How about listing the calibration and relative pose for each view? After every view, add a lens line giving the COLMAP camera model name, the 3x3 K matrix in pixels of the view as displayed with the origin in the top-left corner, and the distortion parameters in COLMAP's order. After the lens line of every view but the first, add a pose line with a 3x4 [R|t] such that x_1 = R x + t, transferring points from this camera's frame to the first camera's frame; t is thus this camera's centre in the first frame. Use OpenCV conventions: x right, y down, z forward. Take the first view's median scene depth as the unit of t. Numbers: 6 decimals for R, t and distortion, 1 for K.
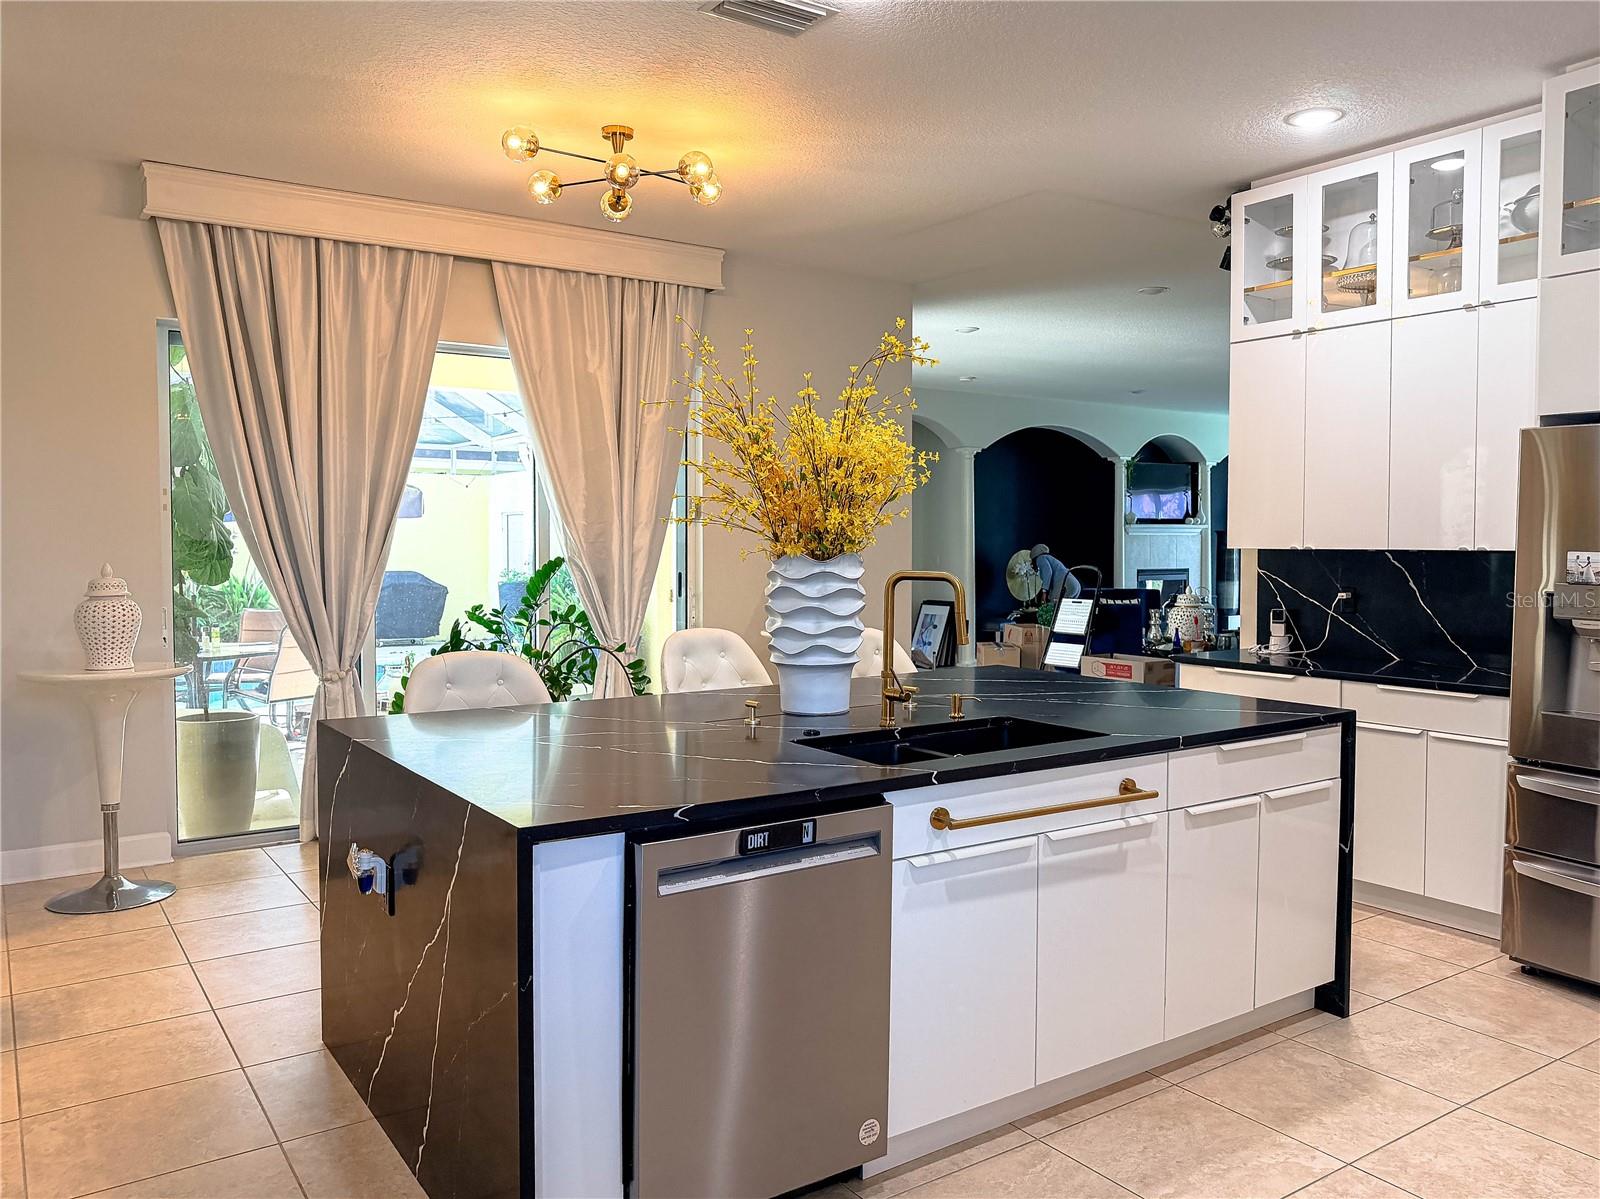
lens RADIAL K [[1284.7, 0, 804.9], [0, 1284.7, 567.9], [0, 0, 1]] dist [0.000813, -0.003323]
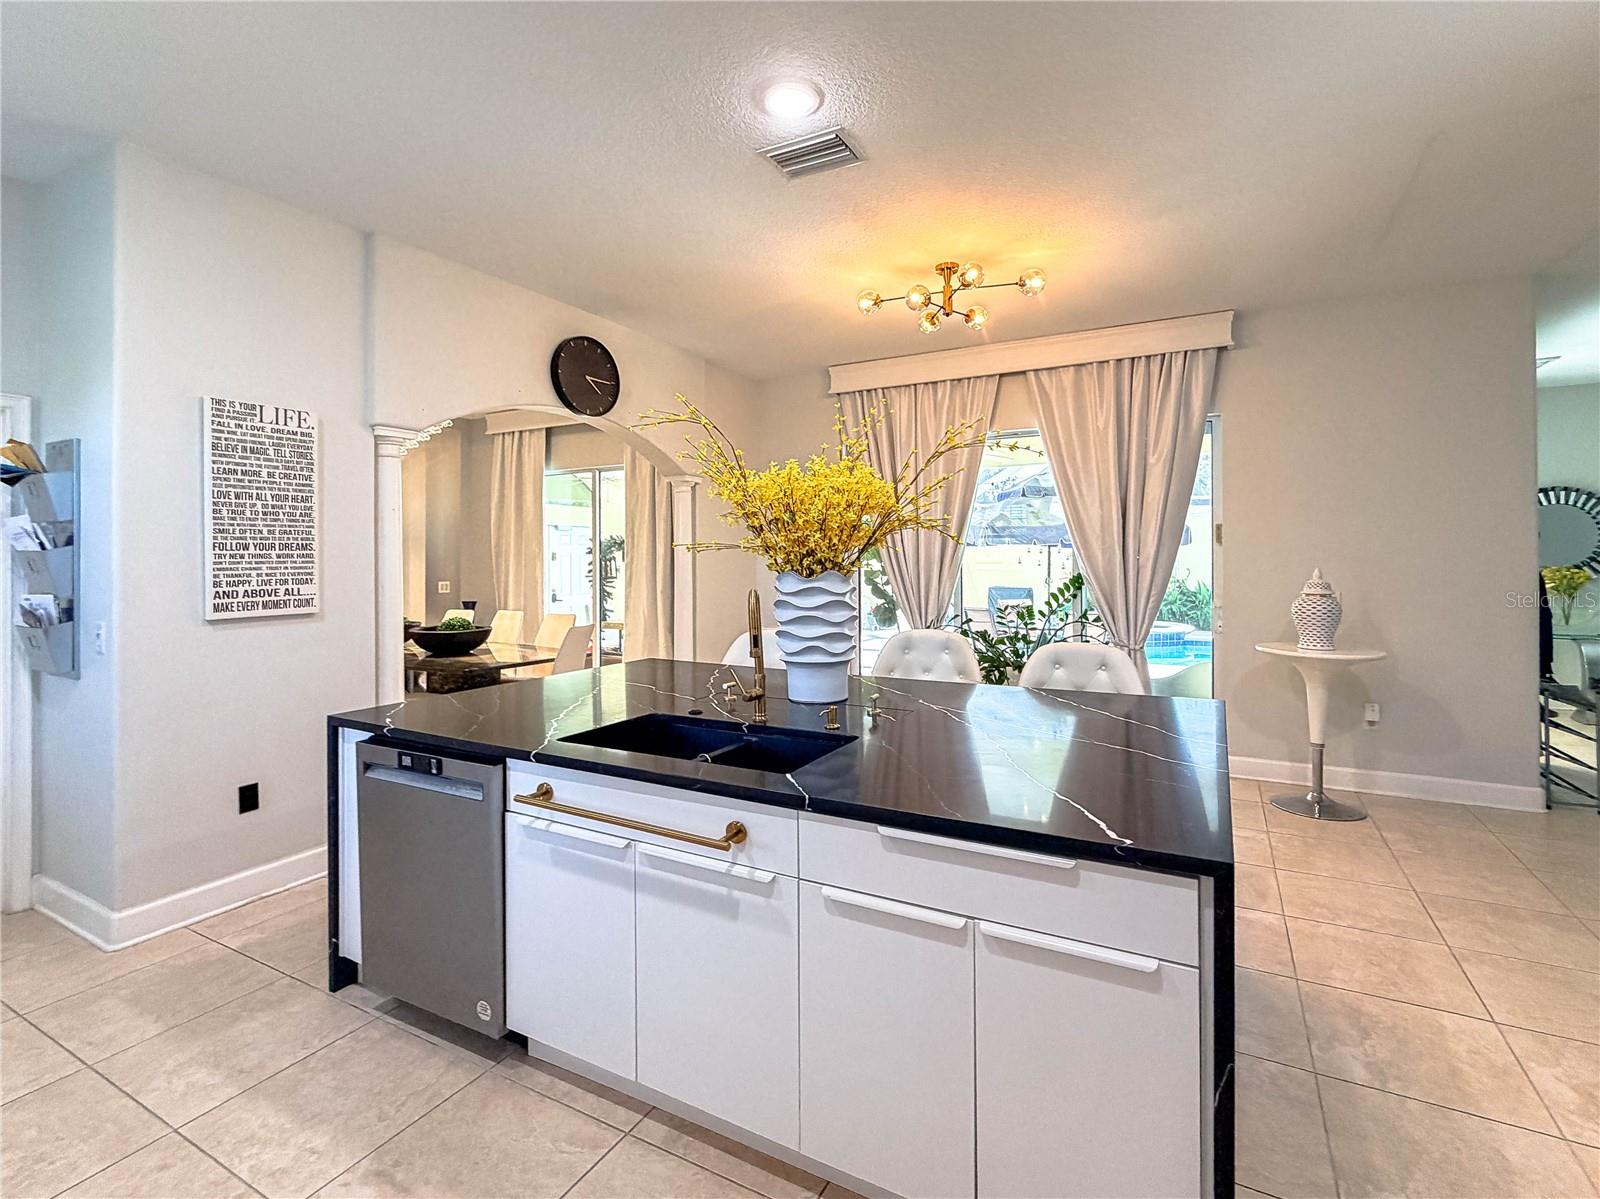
lens RADIAL K [[720.0, 0, 803.1], [0, 720.0, 560.0], [0, 0, 1]] dist [0.000947, -0.000126]
pose [[0.463126, -0.002057, -0.886290, 0.664322], [-0.020287, 0.999711, -0.012921, -0.014933], [0.886060, 0.023964, 0.462951, 0.729546]]
